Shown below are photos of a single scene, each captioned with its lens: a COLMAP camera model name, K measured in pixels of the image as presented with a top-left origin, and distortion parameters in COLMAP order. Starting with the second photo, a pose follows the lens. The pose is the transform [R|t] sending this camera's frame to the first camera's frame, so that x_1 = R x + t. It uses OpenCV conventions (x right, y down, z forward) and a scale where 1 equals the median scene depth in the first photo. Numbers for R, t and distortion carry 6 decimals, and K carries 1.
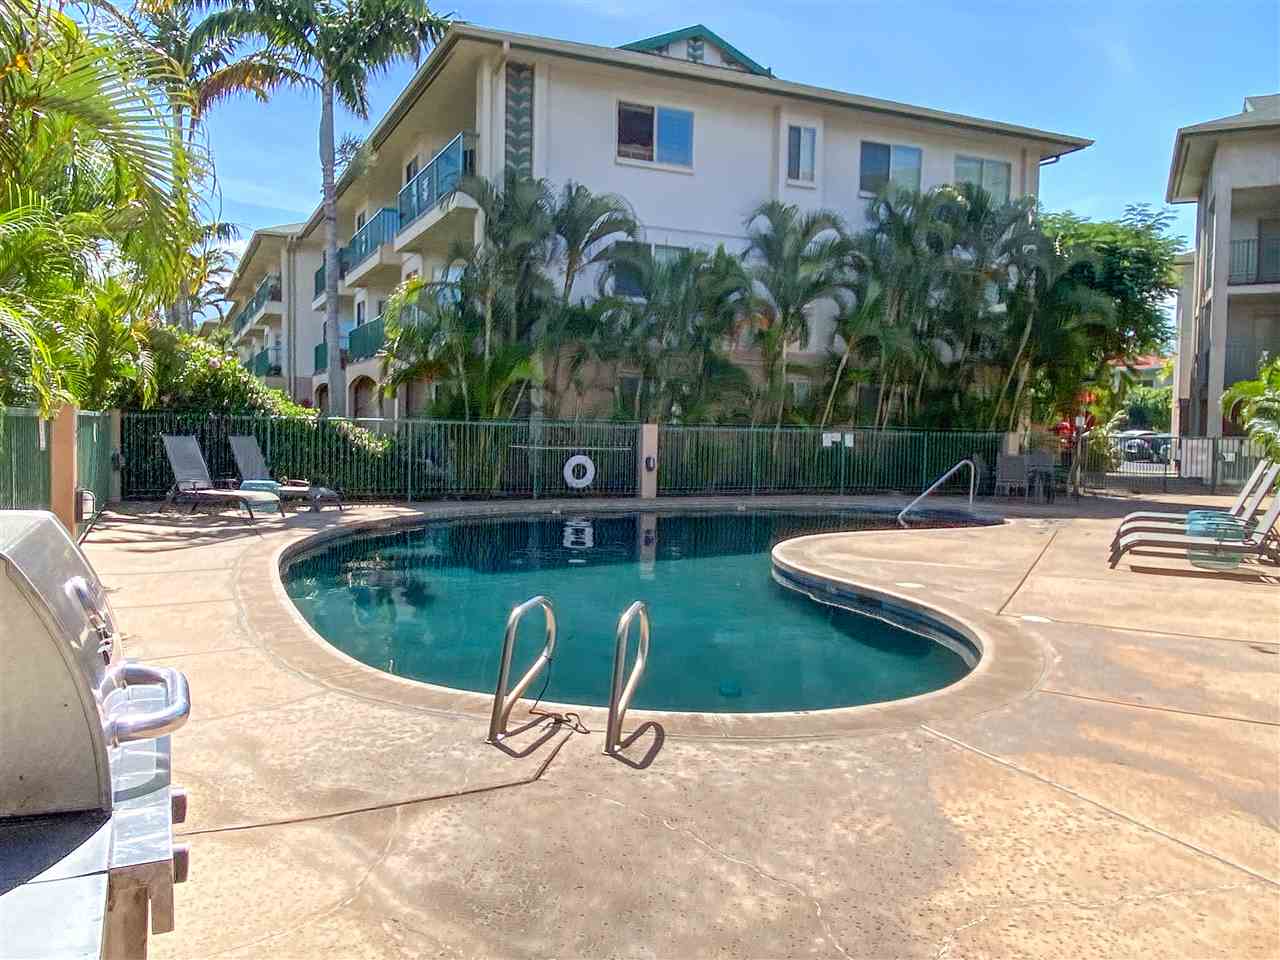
lens RADIAL K [[978.8, 0, 640.0], [0, 978.8, 480.0], [0, 0, 1]] dist [0.025812, 0.001086]
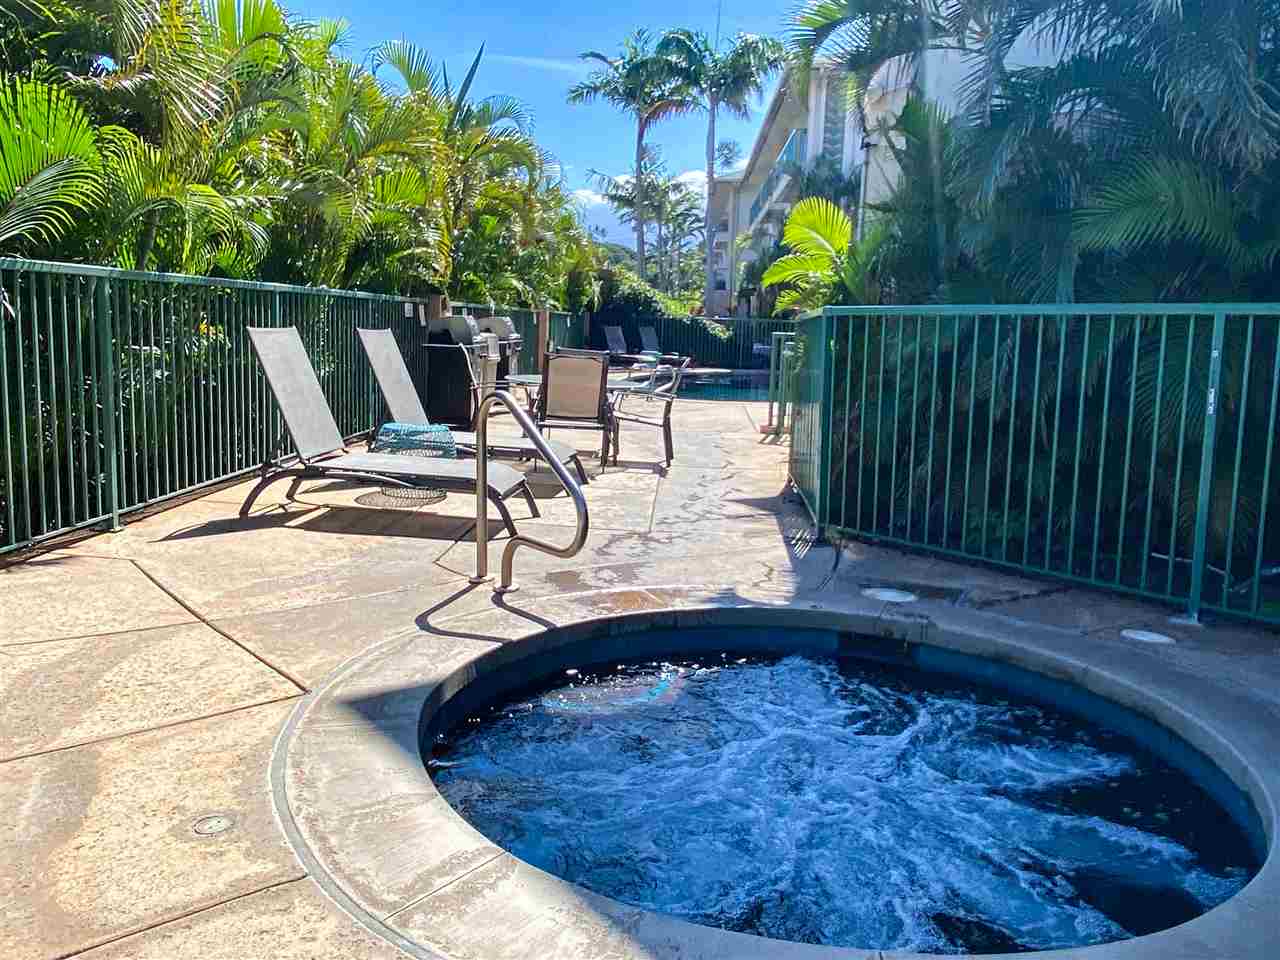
lens RADIAL K [[978.8, 0, 640.0], [0, 978.8, 480.0], [0, 0, 1]] dist [0.025812, 0.001086]
pose [[0.880245, 0.080939, -0.467566, 0.444848], [-0.037625, 0.994148, 0.101260, 0.052220], [0.473026, -0.071541, 0.878139, -0.600133]]
